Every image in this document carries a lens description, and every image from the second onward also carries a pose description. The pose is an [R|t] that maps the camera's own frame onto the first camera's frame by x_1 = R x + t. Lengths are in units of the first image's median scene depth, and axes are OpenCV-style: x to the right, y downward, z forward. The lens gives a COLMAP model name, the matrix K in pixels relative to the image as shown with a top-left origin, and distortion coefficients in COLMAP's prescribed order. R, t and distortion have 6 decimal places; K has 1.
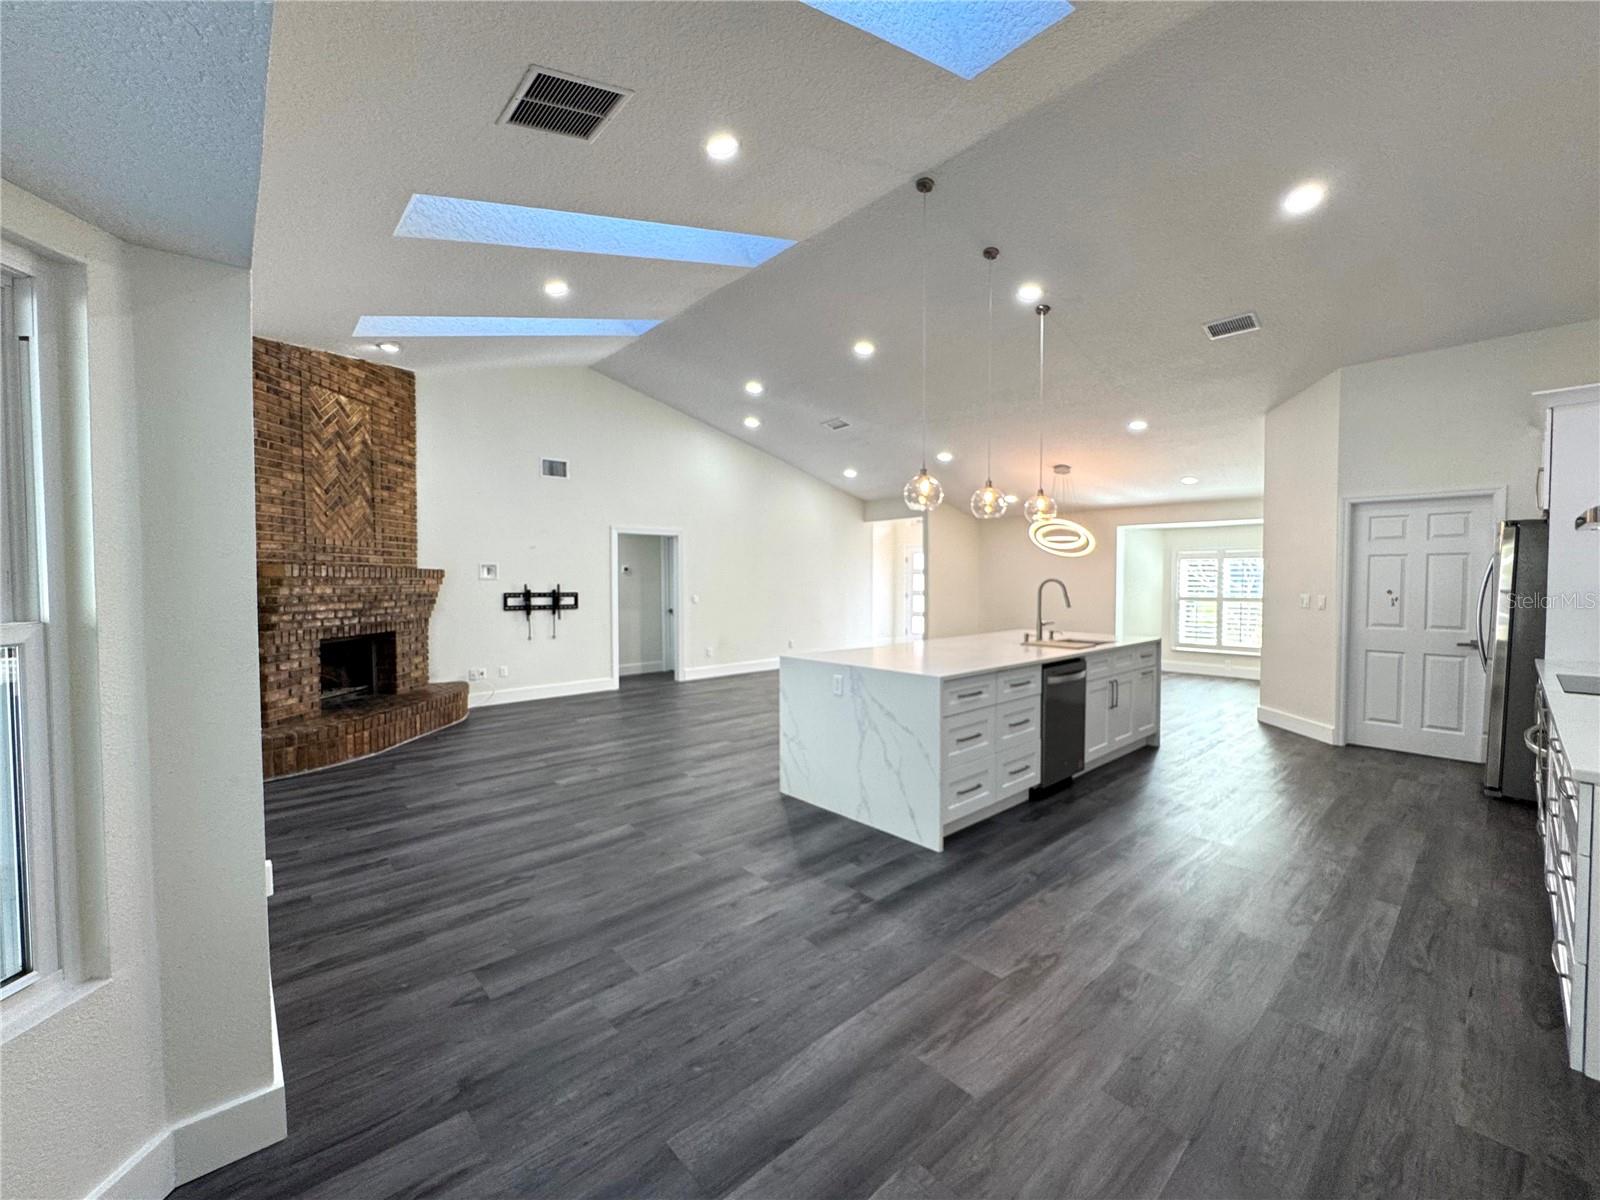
lens RADIAL K [[641.5, 0, 800.6], [0, 641.5, 600.1], [0, 0, 1]] dist [-0.005743, 0.000953]
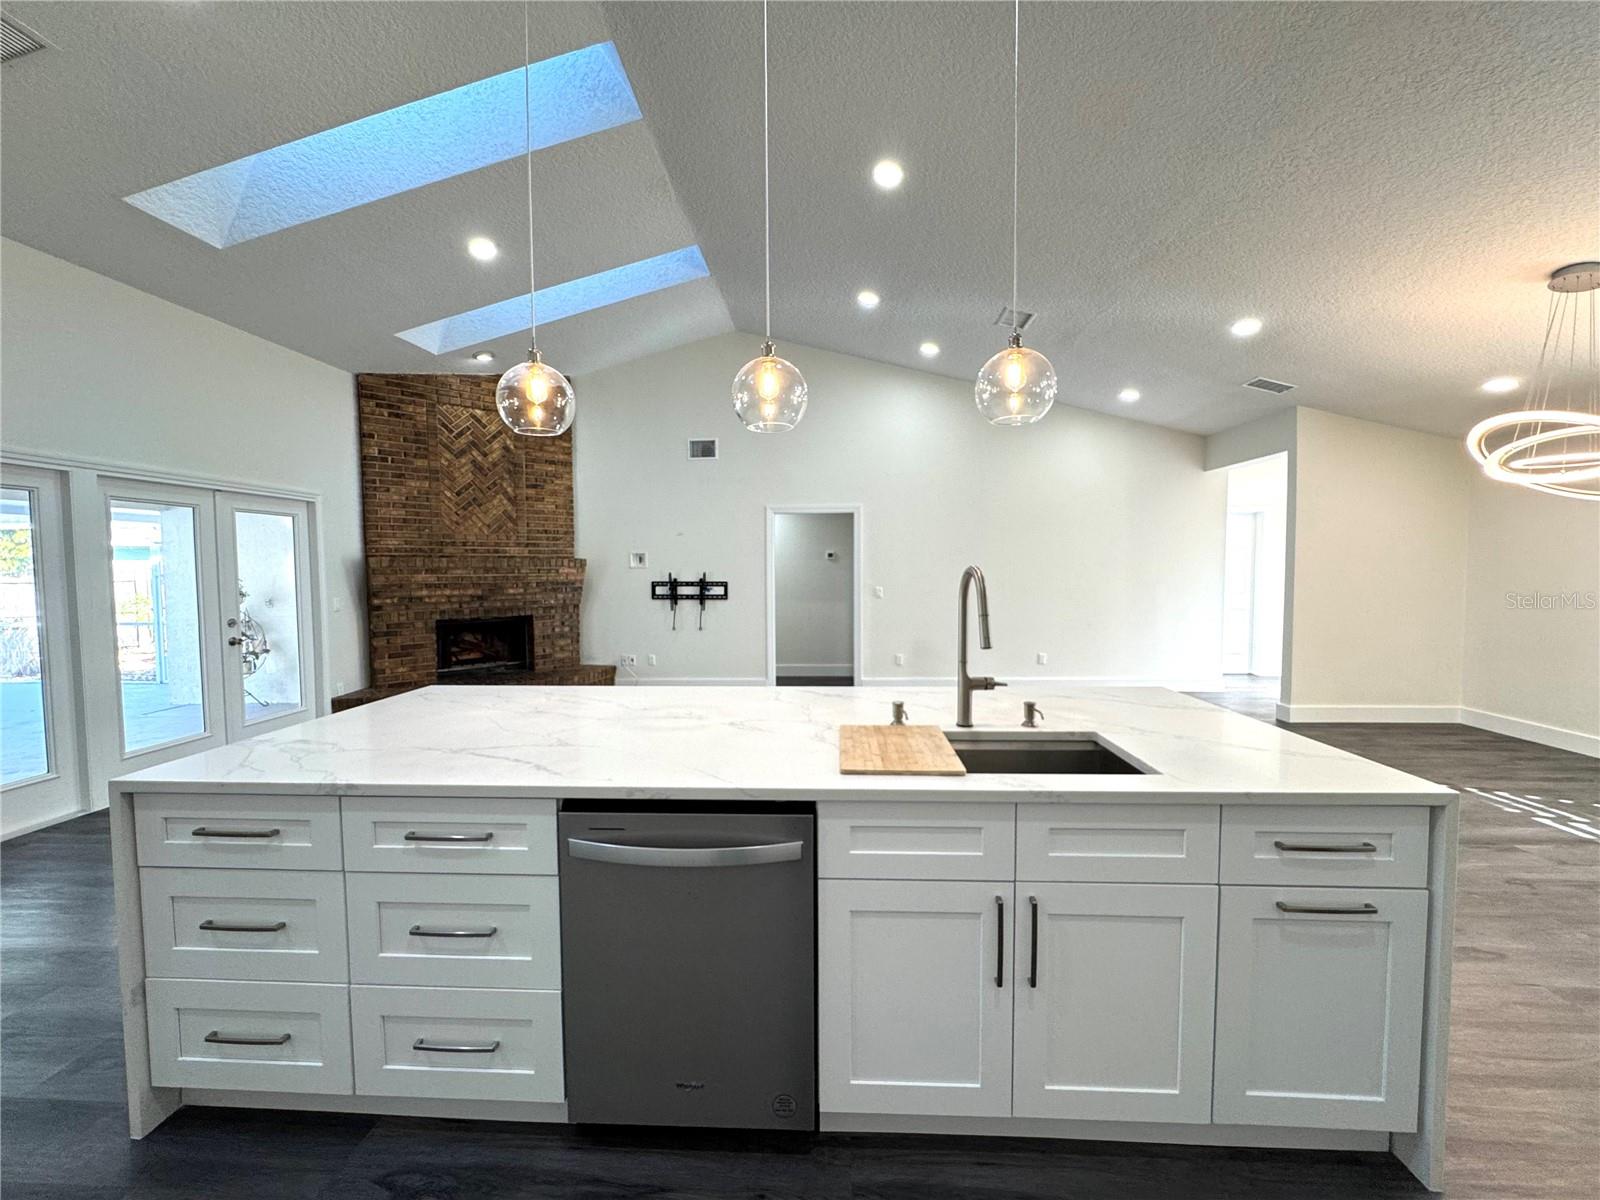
lens RADIAL K [[641.5, 0, 800.8], [0, 641.5, 599.5], [0, 0, 1]] dist [-0.005743, 0.000953]
pose [[0.708846, 0.033455, -0.704570, 0.548789], [-0.017631, 0.999403, 0.029718, -0.022824], [0.705143, -0.008643, 0.709012, 0.620361]]
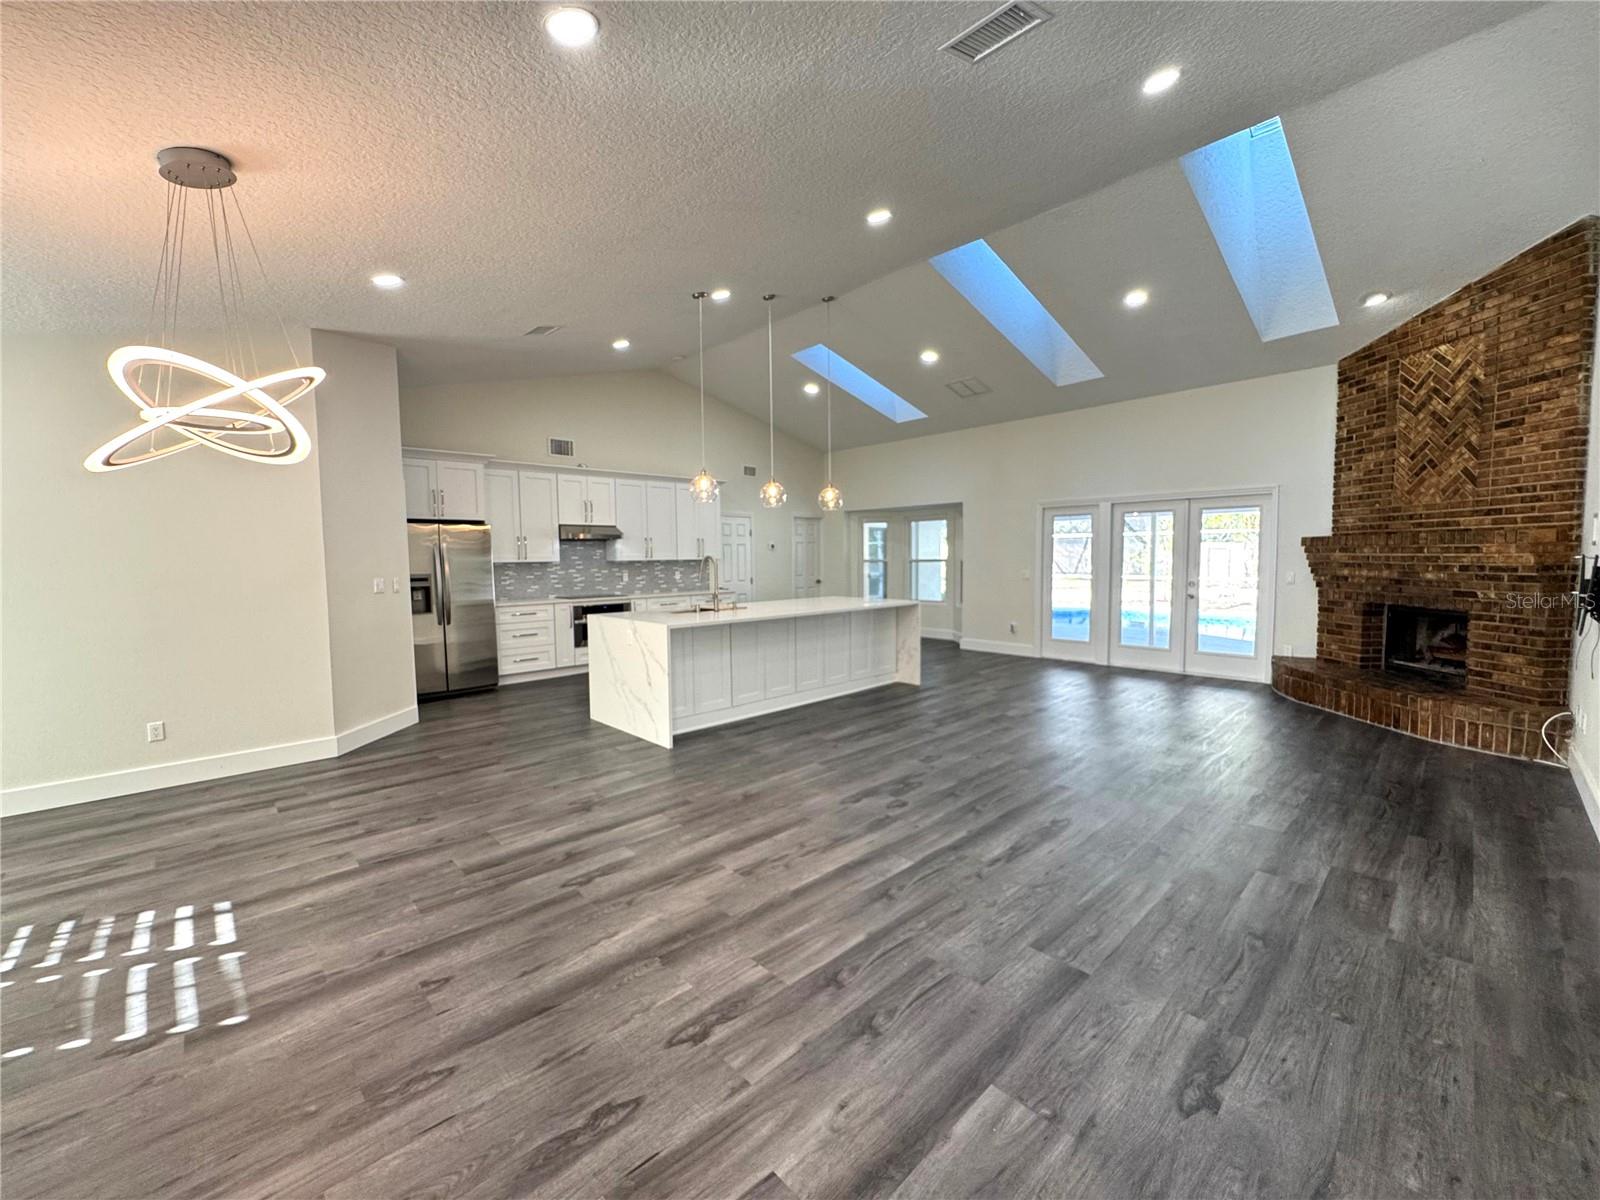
lens RADIAL K [[641.5, 0, 797.9], [0, 641.5, 602.5], [0, 0, 1]] dist [-0.005743, 0.000953]
pose [[-0.999578, 0.016127, -0.024149, 0.244830], [0.013477, 0.994259, 0.106144, -0.066224], [0.025722, 0.105774, -0.994058, 2.022622]]
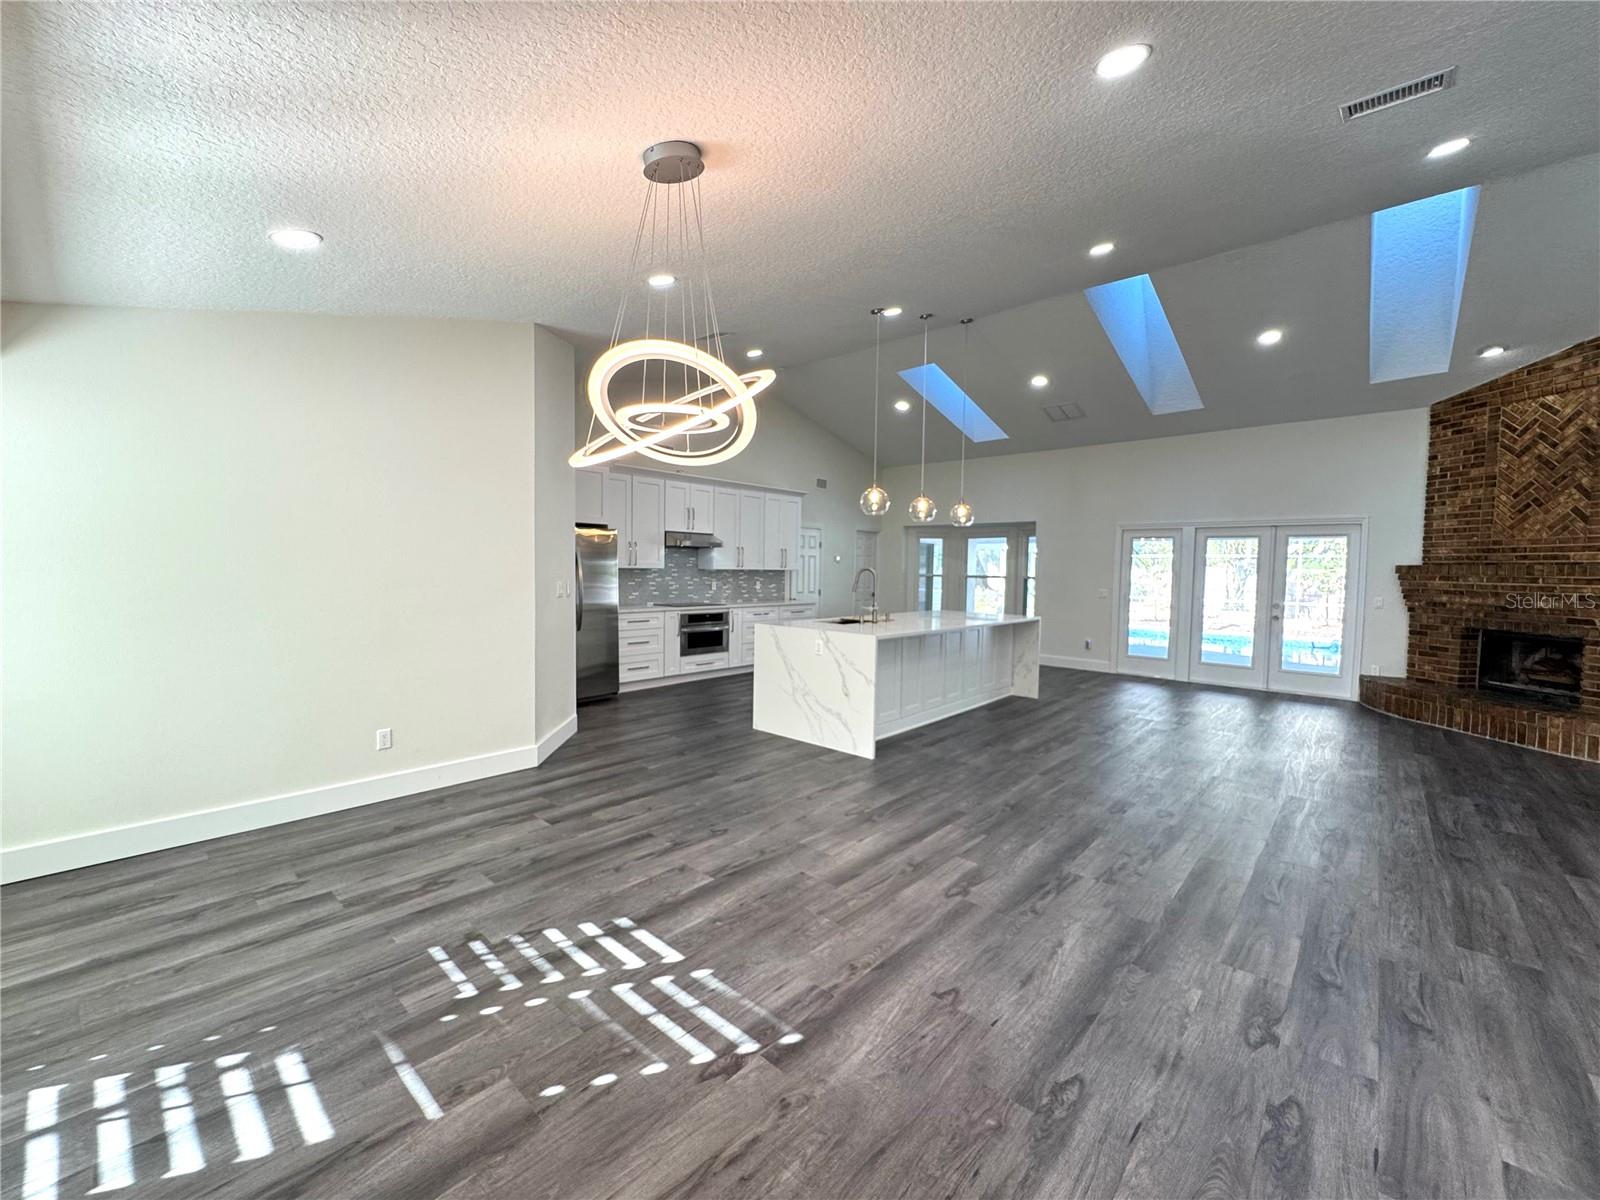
lens RADIAL K [[641.5, 0, 797.6], [0, 641.5, 602.1], [0, 0, 1]] dist [-0.005743, 0.000953]
pose [[-0.994787, -0.007740, -0.101684, 0.594915], [-0.016599, 0.996108, 0.086569, -0.065378], [0.100619, 0.087805, -0.991043, 2.006813]]
